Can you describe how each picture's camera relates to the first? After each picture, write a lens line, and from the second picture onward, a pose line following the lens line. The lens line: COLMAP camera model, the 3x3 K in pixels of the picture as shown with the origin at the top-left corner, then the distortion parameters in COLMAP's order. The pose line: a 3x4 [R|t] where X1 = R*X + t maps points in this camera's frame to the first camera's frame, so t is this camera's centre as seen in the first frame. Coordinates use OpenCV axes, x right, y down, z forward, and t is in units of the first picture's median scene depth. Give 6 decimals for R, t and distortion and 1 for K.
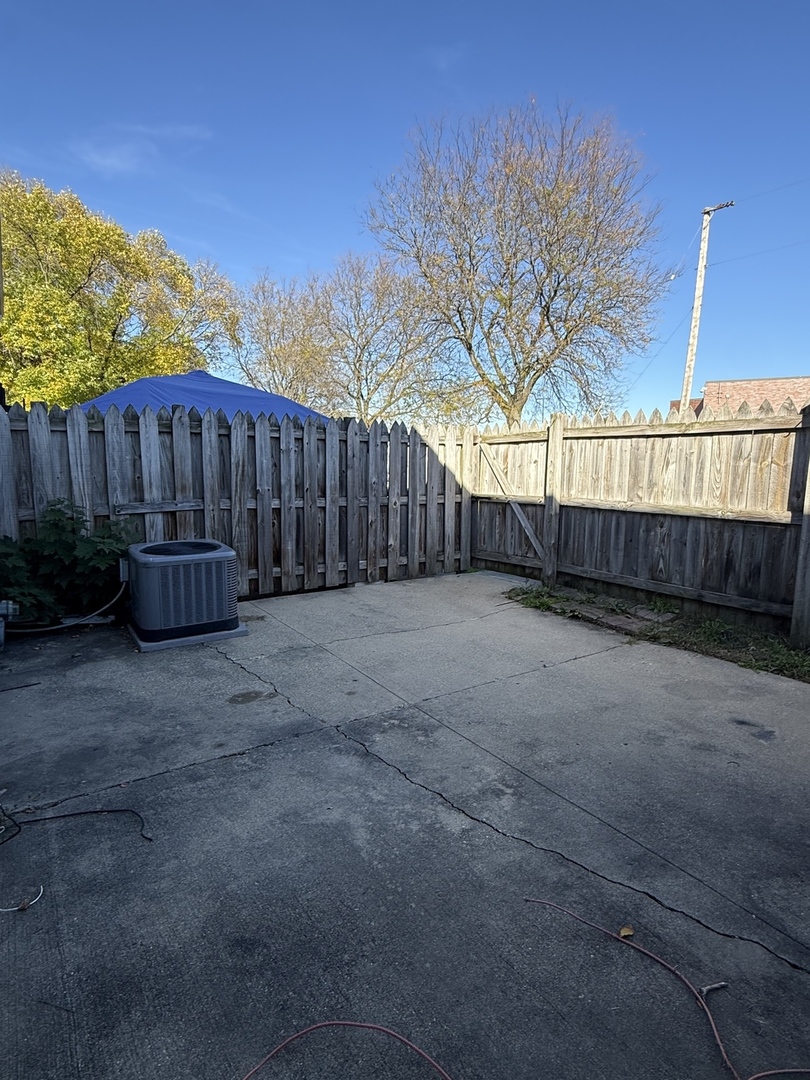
lens RADIAL K [[578.8, 0, 404.3], [0, 578.8, 542.7], [0, 0, 1]] dist [-0.006826, 0.000231]
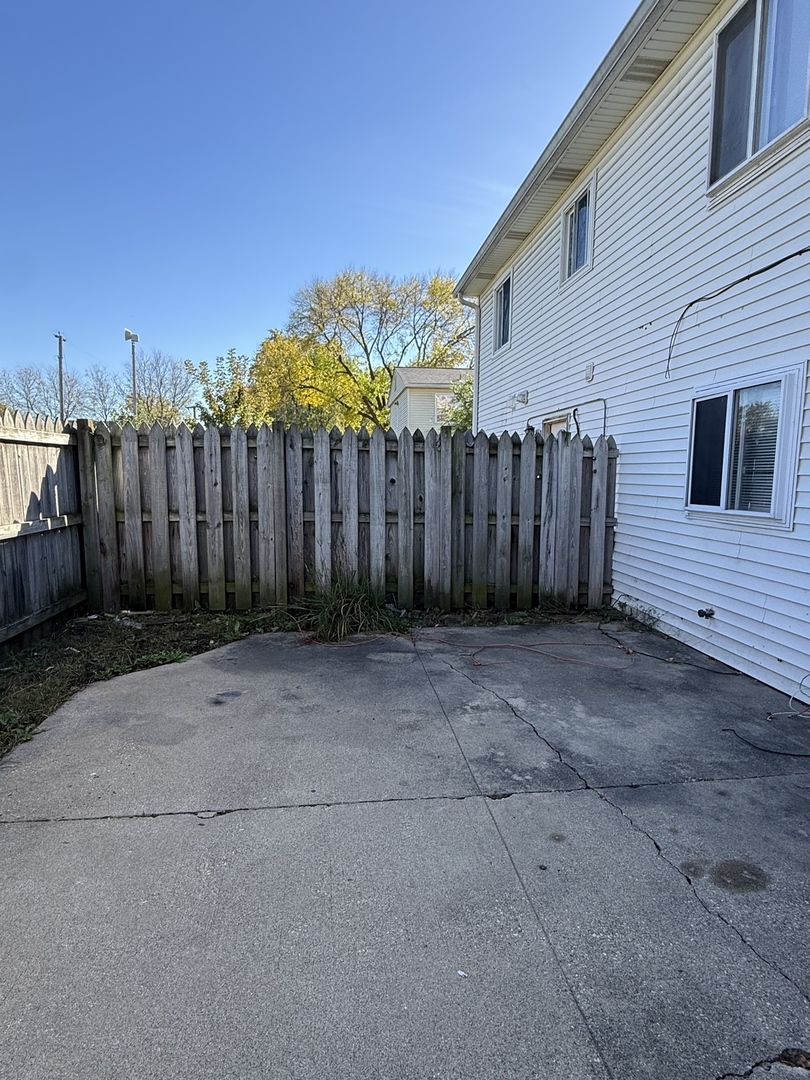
lens RADIAL K [[578.8, 0, 404.8], [0, 578.8, 542.9], [0, 0, 1]] dist [-0.006826, 0.000231]
pose [[-0.891930, -0.063223, 0.447732, -0.248711], [0.052214, 0.969152, 0.240868, -0.265113], [-0.449149, 0.238216, -0.861114, 1.857904]]
